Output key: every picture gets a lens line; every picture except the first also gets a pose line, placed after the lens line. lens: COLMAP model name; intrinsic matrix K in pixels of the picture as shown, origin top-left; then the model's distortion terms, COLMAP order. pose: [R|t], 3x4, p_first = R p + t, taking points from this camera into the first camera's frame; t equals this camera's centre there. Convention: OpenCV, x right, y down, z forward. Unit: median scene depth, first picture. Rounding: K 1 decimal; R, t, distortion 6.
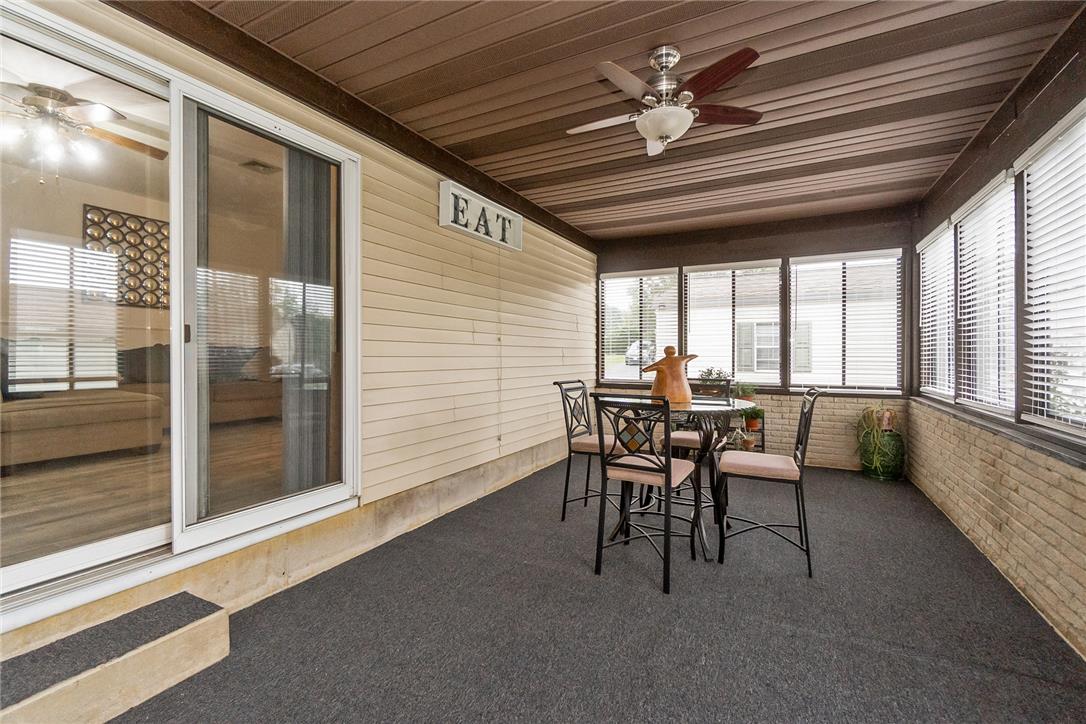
lens RADIAL K [[472.0, 0, 545.7], [0, 472.0, 357.0], [0, 0, 1]] dist [-0.001028, -0.000400]
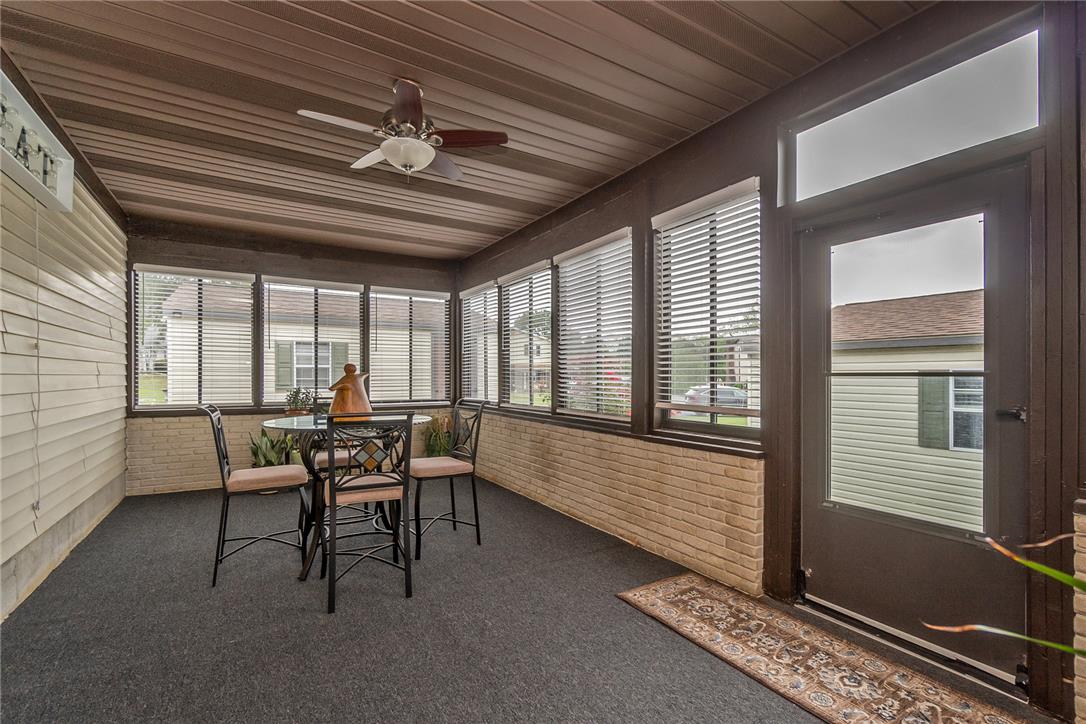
lens RADIAL K [[472.0, 0, 546.1], [0, 472.0, 377.1], [0, 0, 1]] dist [-0.001028, -0.000400]
pose [[0.514898, -0.001947, 0.857249, -0.263039], [0.002560, 0.999996, 0.000733, 0.003973], [-0.857247, 0.001817, 0.514902, 0.102124]]
